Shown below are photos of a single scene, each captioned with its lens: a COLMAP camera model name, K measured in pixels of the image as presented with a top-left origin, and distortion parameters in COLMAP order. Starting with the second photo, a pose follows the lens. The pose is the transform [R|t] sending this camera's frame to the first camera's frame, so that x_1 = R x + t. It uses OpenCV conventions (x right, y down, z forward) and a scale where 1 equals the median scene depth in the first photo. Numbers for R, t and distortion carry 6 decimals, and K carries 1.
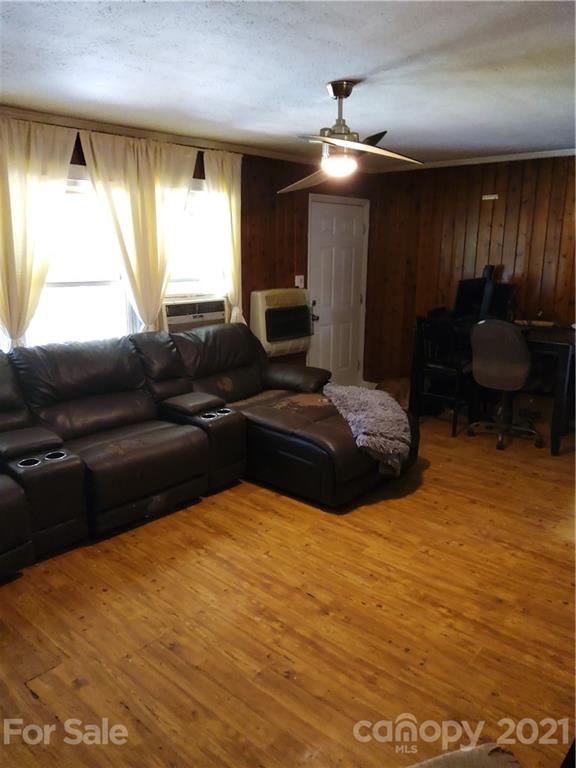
lens RADIAL K [[580.9, 0, 288.4], [0, 580.9, 382.0], [0, 0, 1]] dist [0.080198, -0.125797]
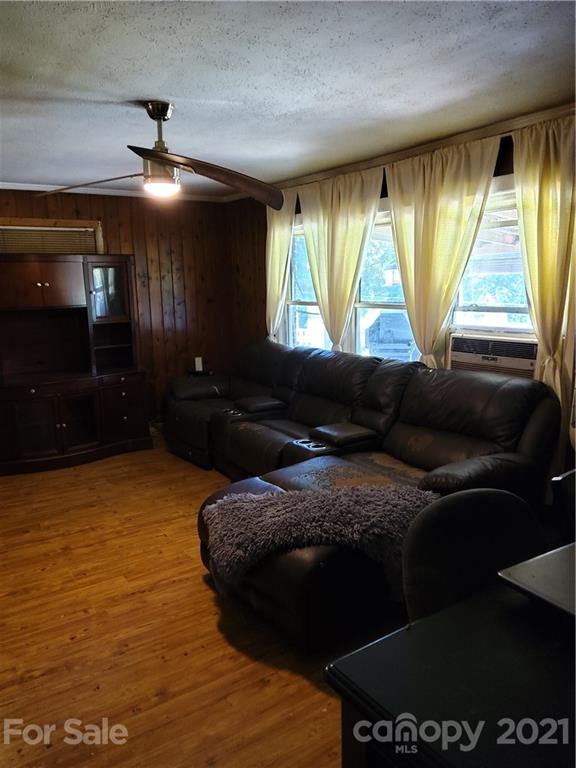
lens RADIAL K [[580.9, 0, 294.1], [0, 580.9, 380.8], [0, 0, 1]] dist [0.080198, -0.125797]
pose [[-0.249595, 0.166344, -0.953956, 0.817960], [-0.196470, 0.955947, 0.218096, -0.260255], [0.948210, 0.241859, -0.205918, 1.204504]]
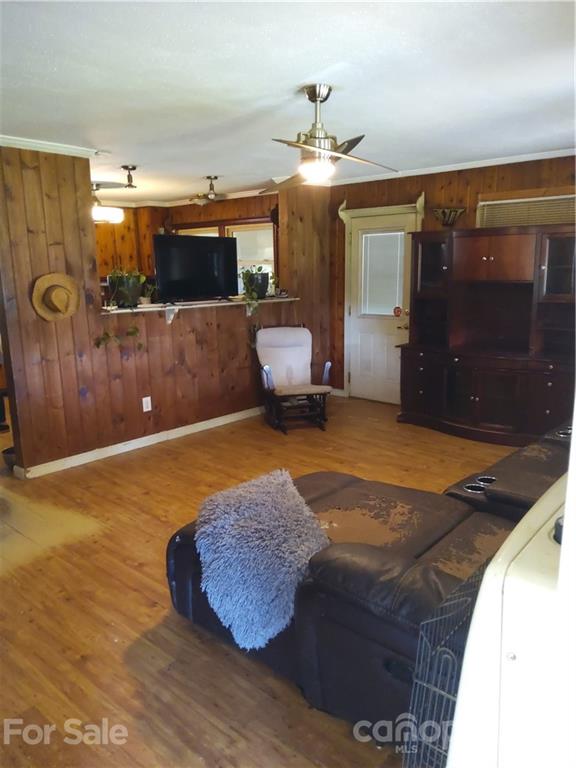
lens RADIAL K [[580.9, 0, 286.8], [0, 580.9, 382.3], [0, 0, 1]] dist [0.080198, -0.125797]
pose [[-0.999969, 0.006353, 0.004582, 0.111913], [0.007683, 0.909334, 0.415997, -0.370734], [-0.001524, 0.416019, -0.909355, 1.676673]]
